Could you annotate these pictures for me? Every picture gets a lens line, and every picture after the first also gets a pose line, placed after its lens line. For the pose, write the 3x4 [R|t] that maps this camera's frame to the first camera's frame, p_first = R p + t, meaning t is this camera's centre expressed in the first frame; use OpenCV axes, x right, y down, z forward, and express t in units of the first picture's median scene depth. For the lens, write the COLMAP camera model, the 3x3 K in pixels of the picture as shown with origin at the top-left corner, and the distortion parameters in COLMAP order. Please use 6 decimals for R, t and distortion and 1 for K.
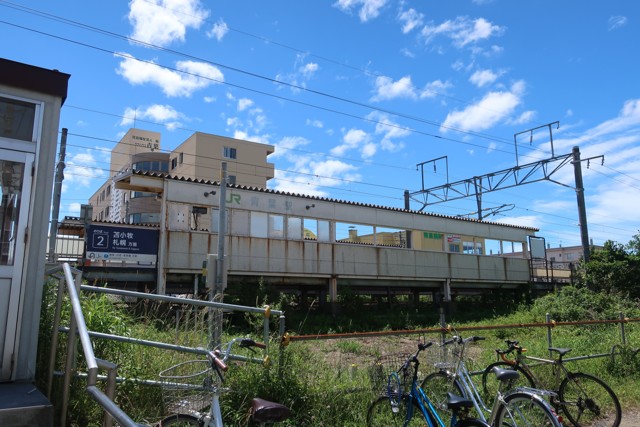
lens RADIAL K [[488.5, 0, 322.1], [0, 488.5, 204.8], [0, 0, 1]] dist [-0.000343, 0.001028]
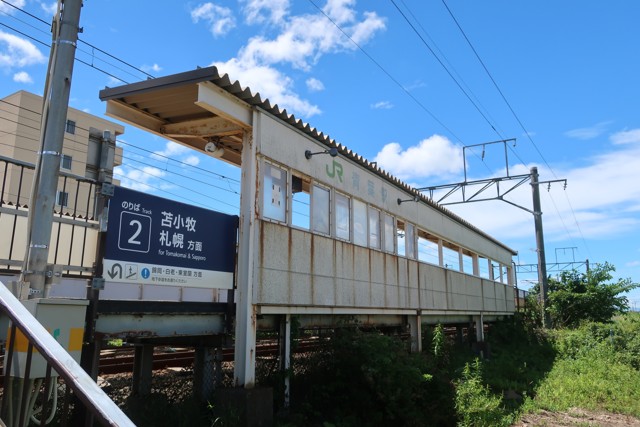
lens RADIAL K [[493.1, 0, 319.5], [0, 493.1, 223.3], [0, 0, 1]] dist [-0.010907, 0.002309]
pose [[0.917915, 0.082389, 0.388129, -0.192536], [-0.089104, 0.996022, -0.000699, 0.022379], [-0.386642, -0.033942, 0.921605, 0.244516]]
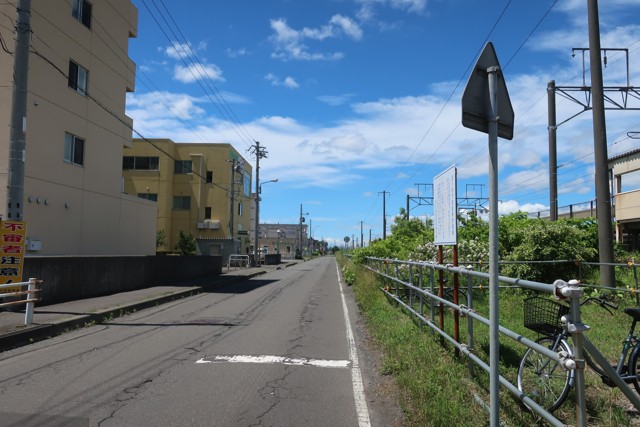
lens RADIAL K [[503.1, 0, 320.5], [0, 503.1, 213.5], [0, 0, 1]] dist [-0.001934, -0.000101]
pose [[0.606967, 0.078817, 0.790809, -0.676011], [-0.177195, 0.983442, 0.037985, 0.219503], [-0.774722, -0.163183, 0.610883, 0.951995]]
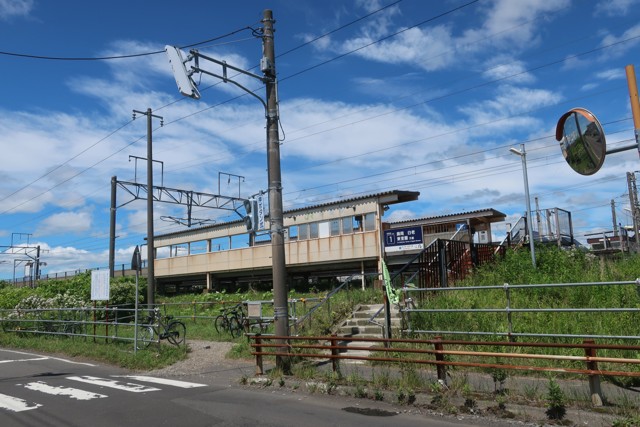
lens RADIAL K [[503.1, 0, 320.5], [0, 503.1, 213.5], [0, 0, 1]] dist [-0.001934, -0.000101]
pose [[-0.213621, 0.165863, 0.962733, -1.029291], [-0.156282, 0.966988, -0.201274, 0.213825], [-0.964335, -0.193454, -0.180647, 0.930202]]
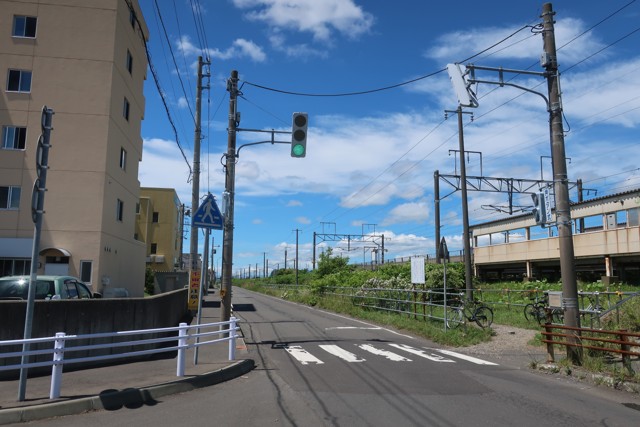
lens RADIAL K [[504.8, 0, 321.2], [0, 504.8, 214.2], [0, 0, 1]] dist [-0.005000, 0.000697]
pose [[0.408190, 0.134224, 0.902976, -1.071427], [-0.193583, 0.979364, -0.058069, 0.207669], [-0.892136, -0.151098, 0.425750, 0.897874]]
